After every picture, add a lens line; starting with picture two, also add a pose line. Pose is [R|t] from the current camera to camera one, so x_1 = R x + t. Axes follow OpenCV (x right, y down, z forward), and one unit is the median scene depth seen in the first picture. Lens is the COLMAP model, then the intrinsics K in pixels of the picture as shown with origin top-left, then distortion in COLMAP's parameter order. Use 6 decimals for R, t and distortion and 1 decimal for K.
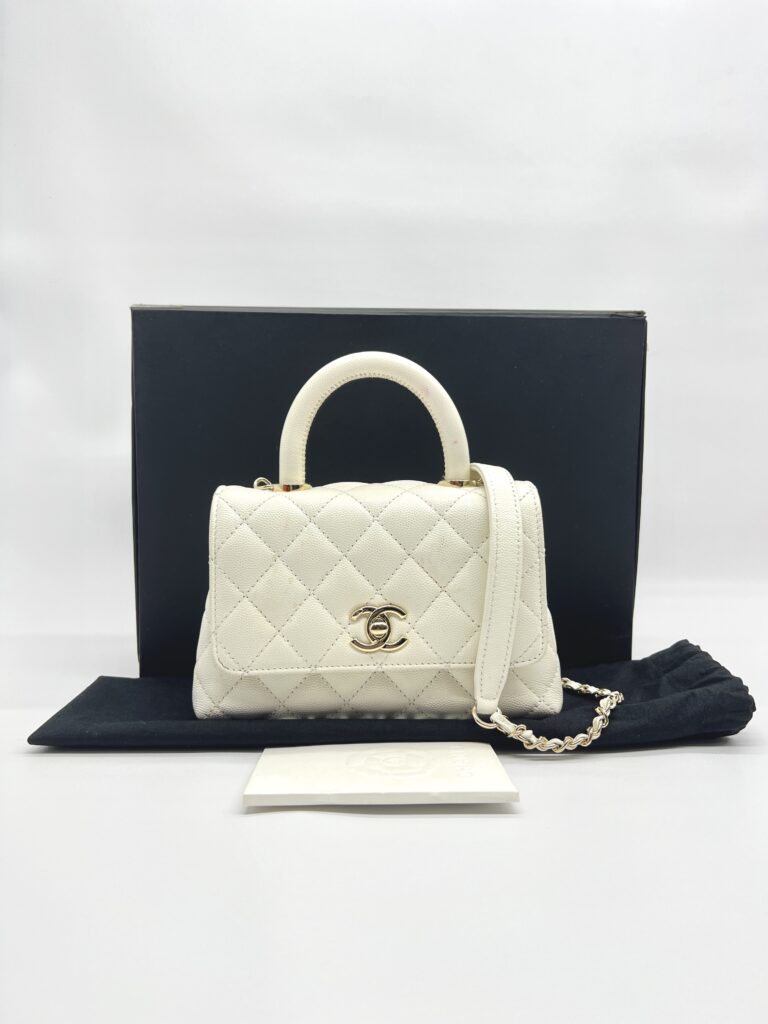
lens RADIAL K [[781.3, 0, 386.6], [0, 781.3, 507.5], [0, 0, 1]] dist [0.052925, -0.043031]
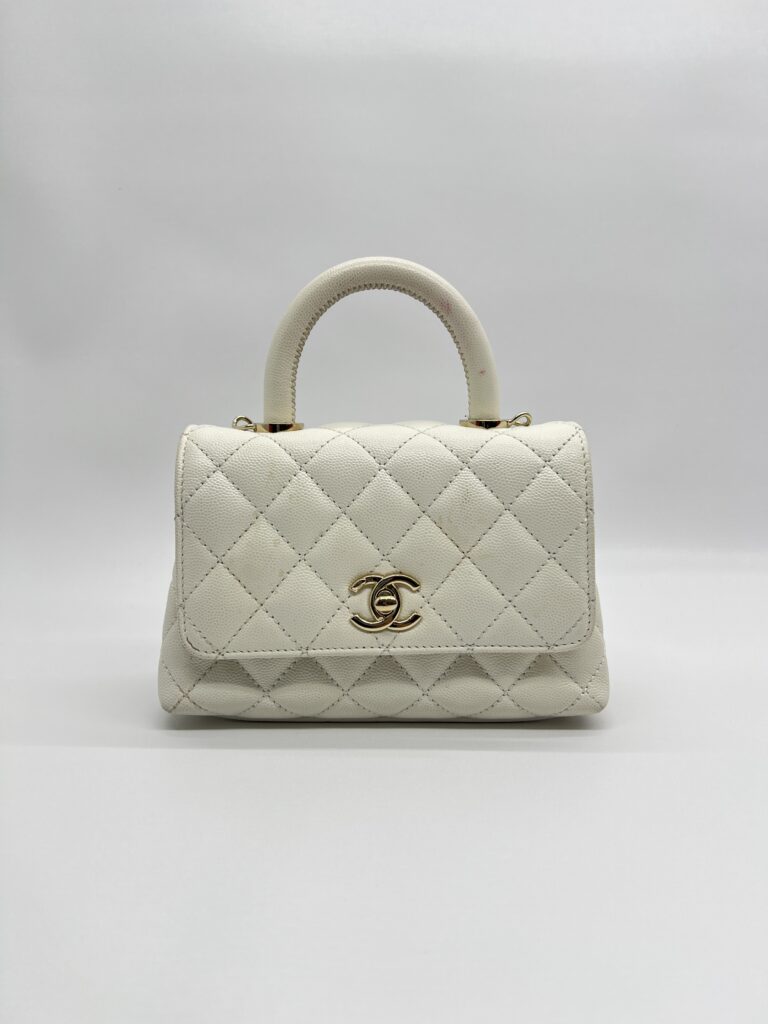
lens RADIAL K [[781.3, 0, 383.4], [0, 781.3, 515.8], [0, 0, 1]] dist [0.052925, -0.043031]
pose [[0.999915, 0.007657, -0.010545, -0.004325], [-0.006969, 0.997940, 0.063775, 0.013740], [0.011012, -0.063696, 0.997909, 0.201116]]
